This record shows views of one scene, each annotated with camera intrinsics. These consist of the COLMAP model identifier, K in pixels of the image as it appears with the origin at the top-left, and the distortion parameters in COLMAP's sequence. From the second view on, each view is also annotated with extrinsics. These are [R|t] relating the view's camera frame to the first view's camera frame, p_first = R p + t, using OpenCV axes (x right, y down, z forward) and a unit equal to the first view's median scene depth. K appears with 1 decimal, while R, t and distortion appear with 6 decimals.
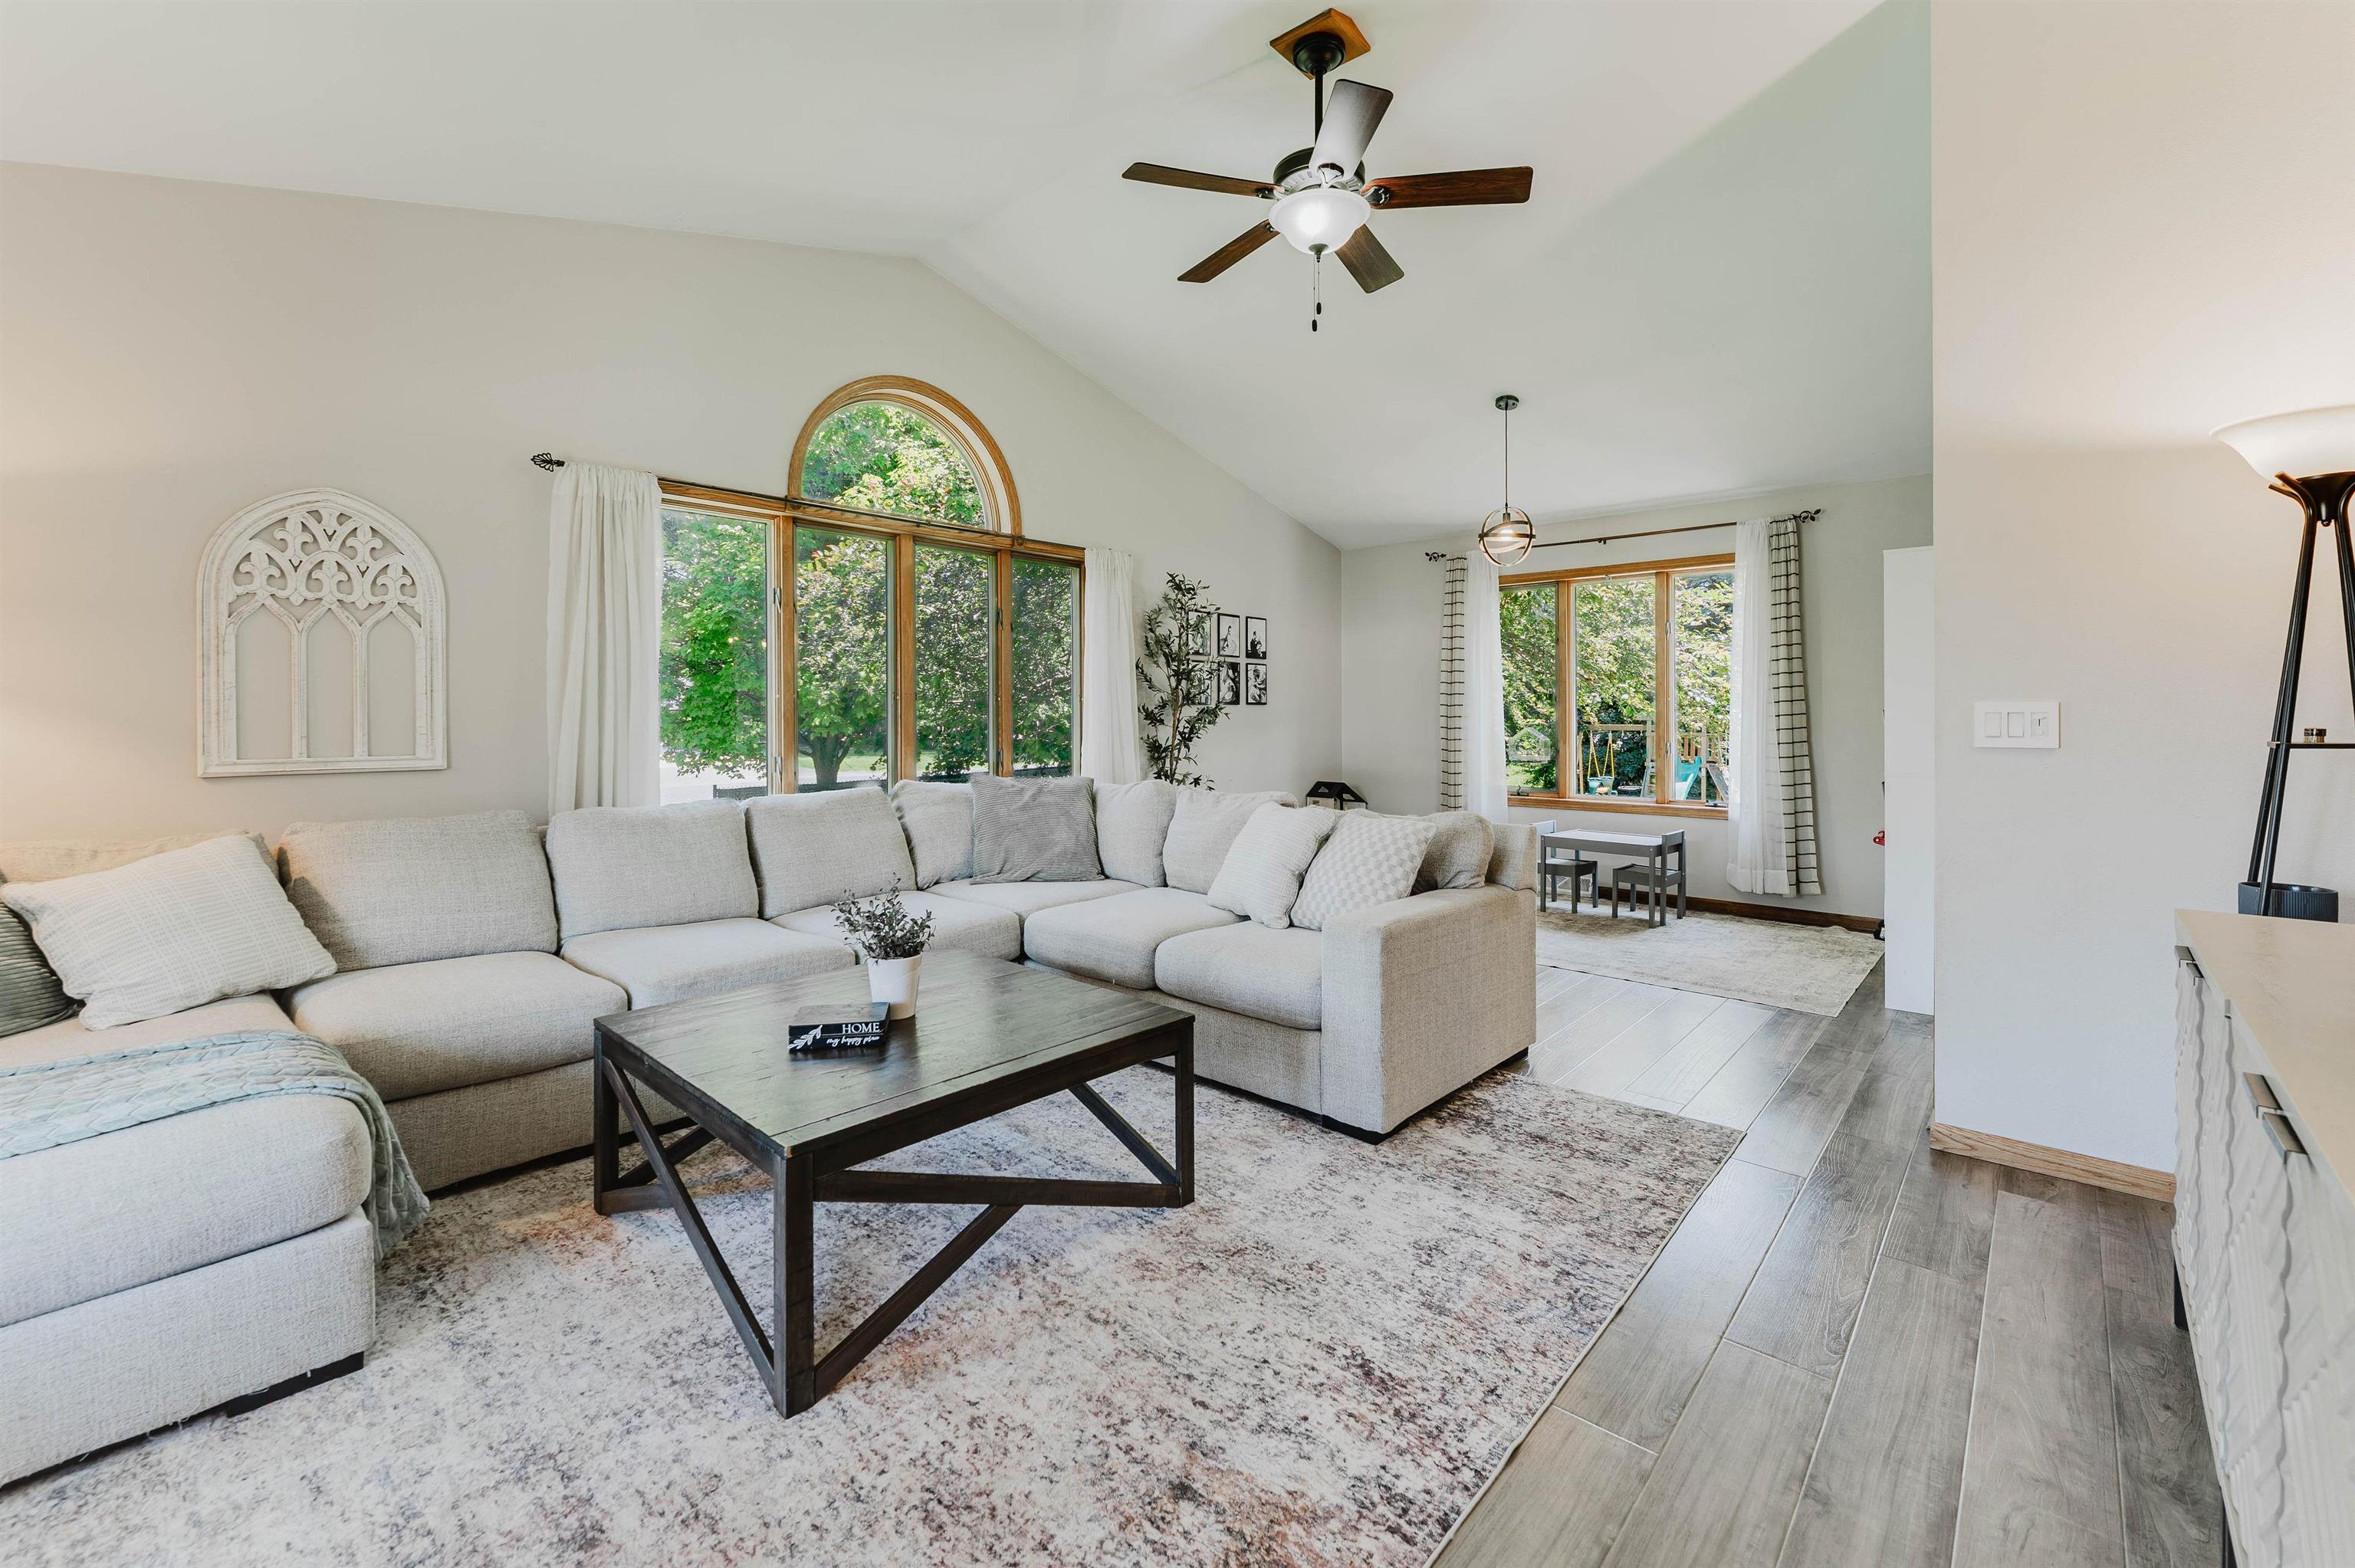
lens RADIAL K [[979.0, 0, 1171.9], [0, 979.0, 718.0], [0, 0, 1]] dist [-0.002379, 0.000000]
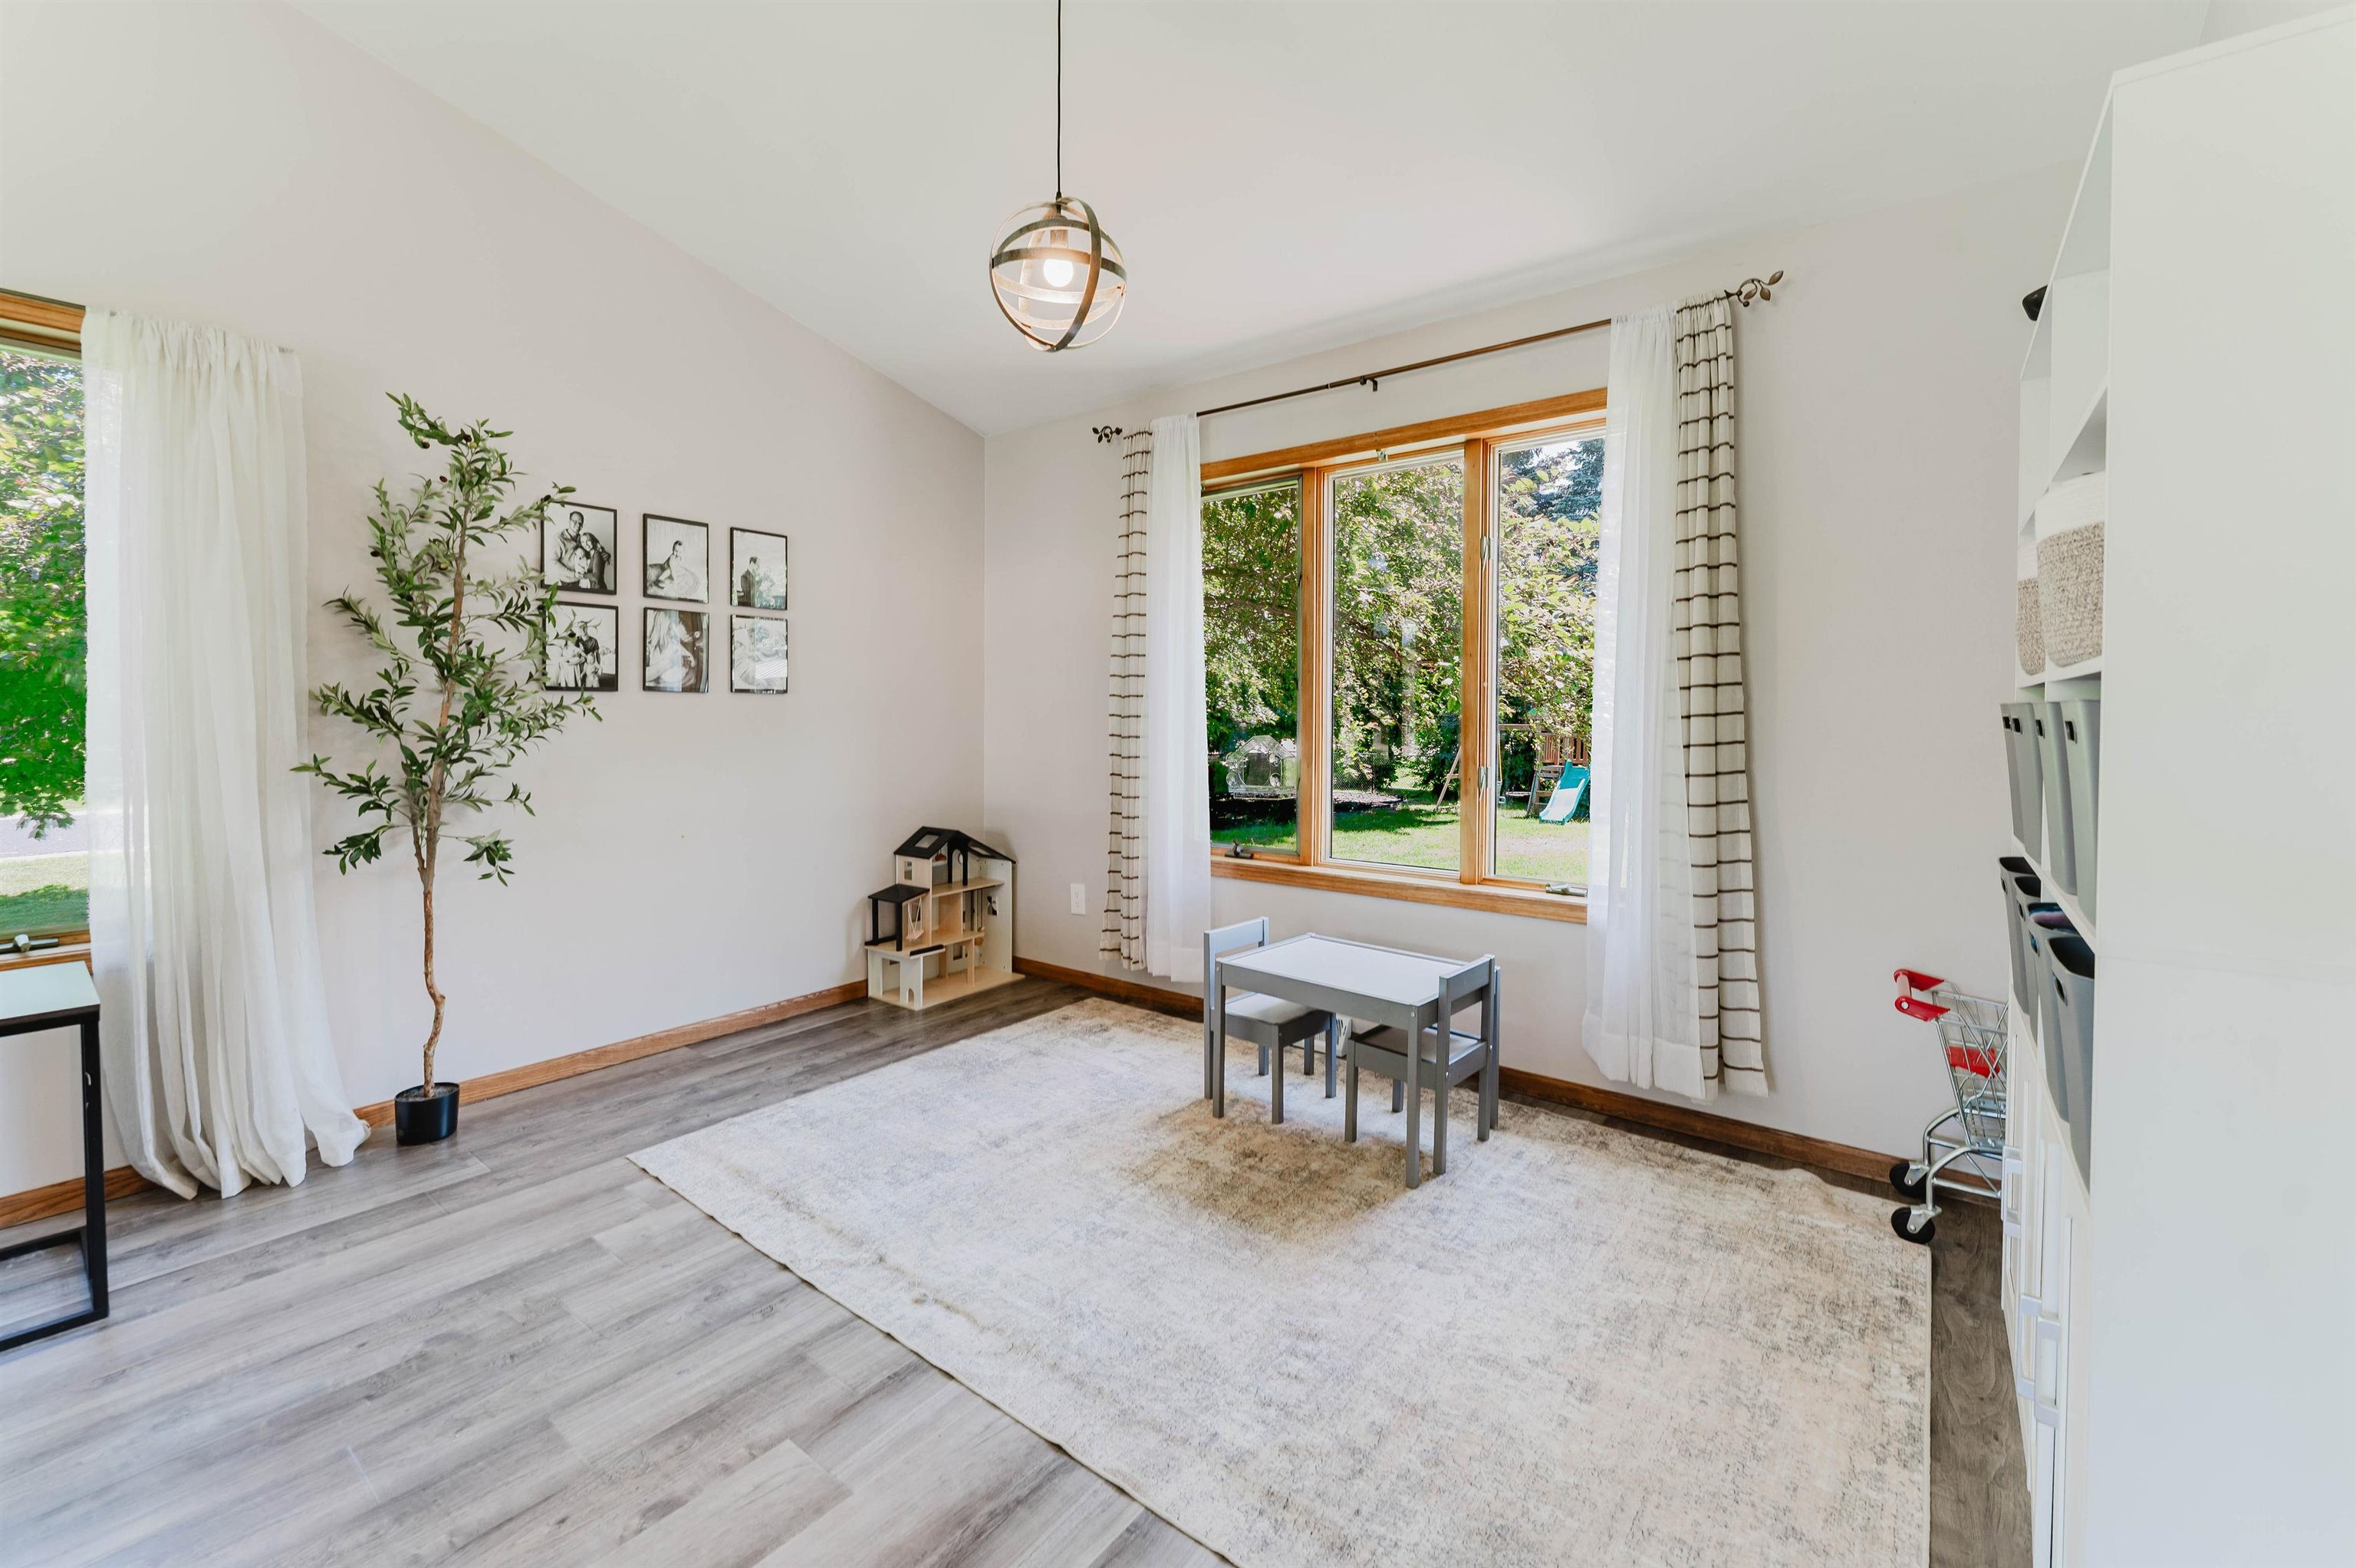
lens RADIAL K [[965.1, 0, 1175.0], [0, 965.1, 742.6], [0, 0, 1]] dist [-0.001023, -0.000045]
pose [[0.997152, 0.000547, 0.075418, 0.362313], [-0.002636, 0.999615, 0.027609, -0.002124], [-0.075373, -0.027729, 0.996770, 0.593709]]
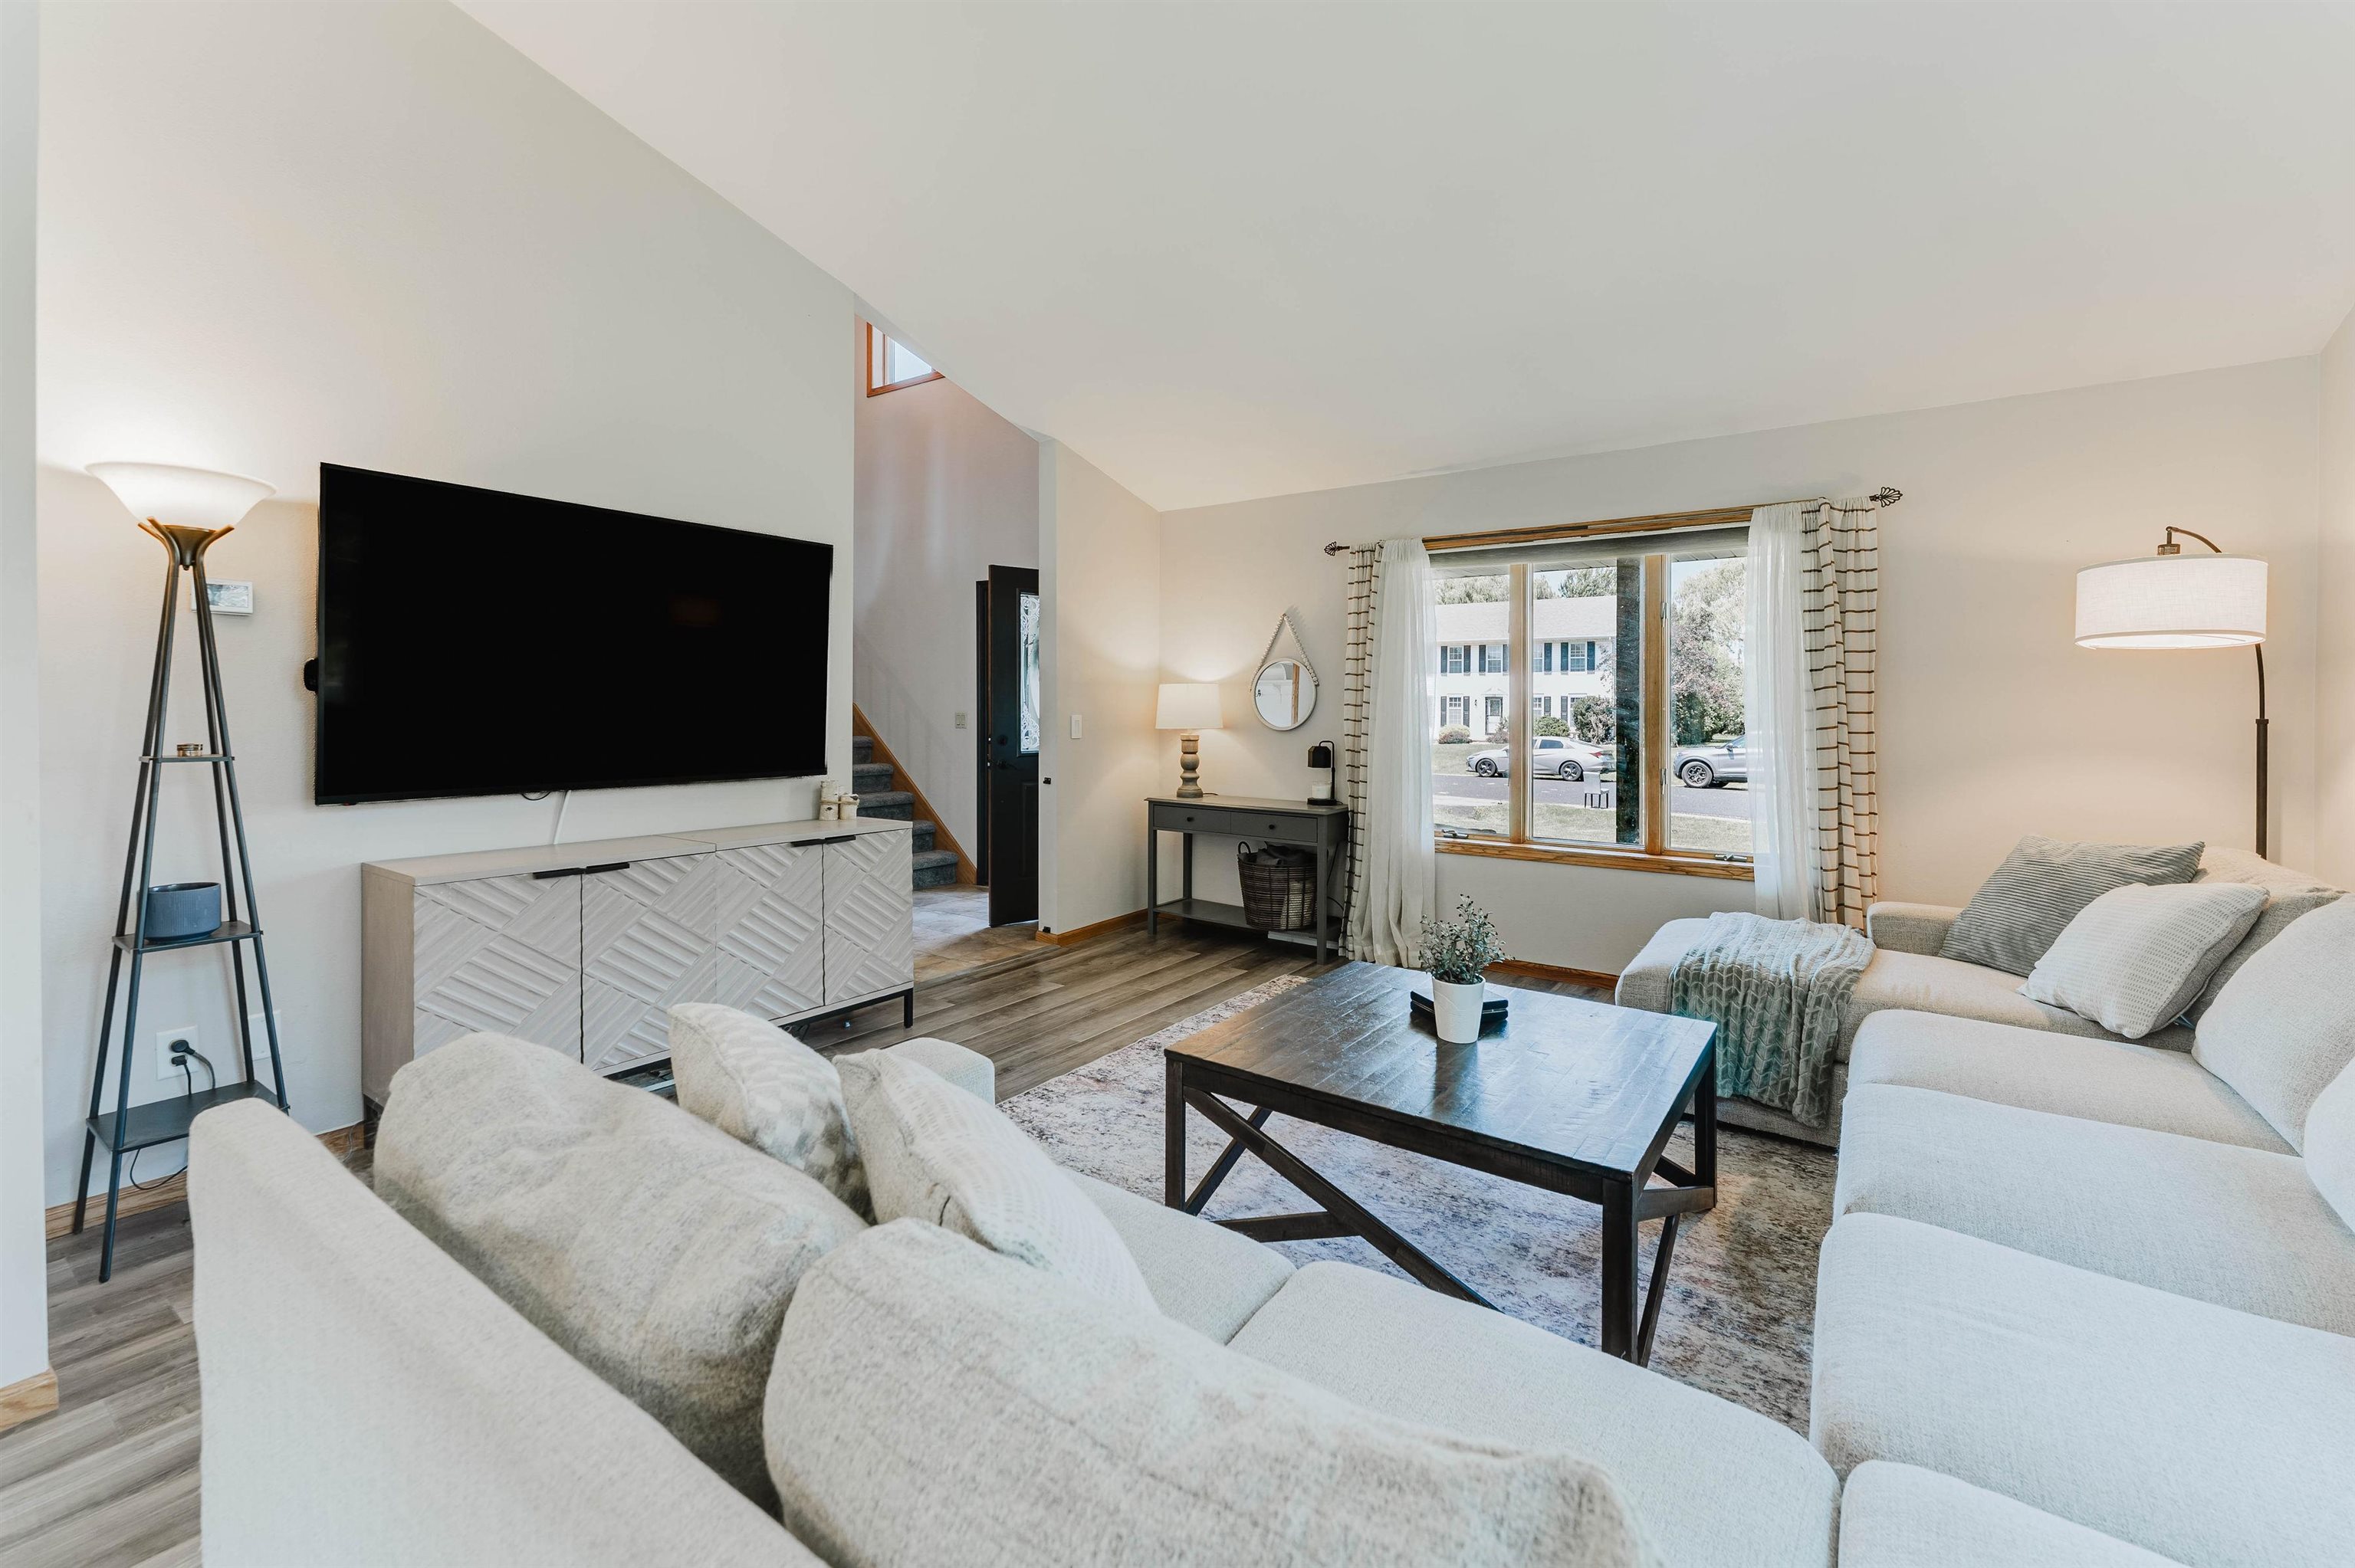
lens RADIAL K [[967.6, 0, 1171.5], [0, 967.6, 714.8], [0, 0, 1]] dist [-0.001587, -0.000244]
pose [[-0.992782, -0.006918, -0.119736, 0.062067], [-0.007834, 0.999944, 0.007174, -0.015819], [0.119679, 0.008060, -0.992780, 0.897001]]
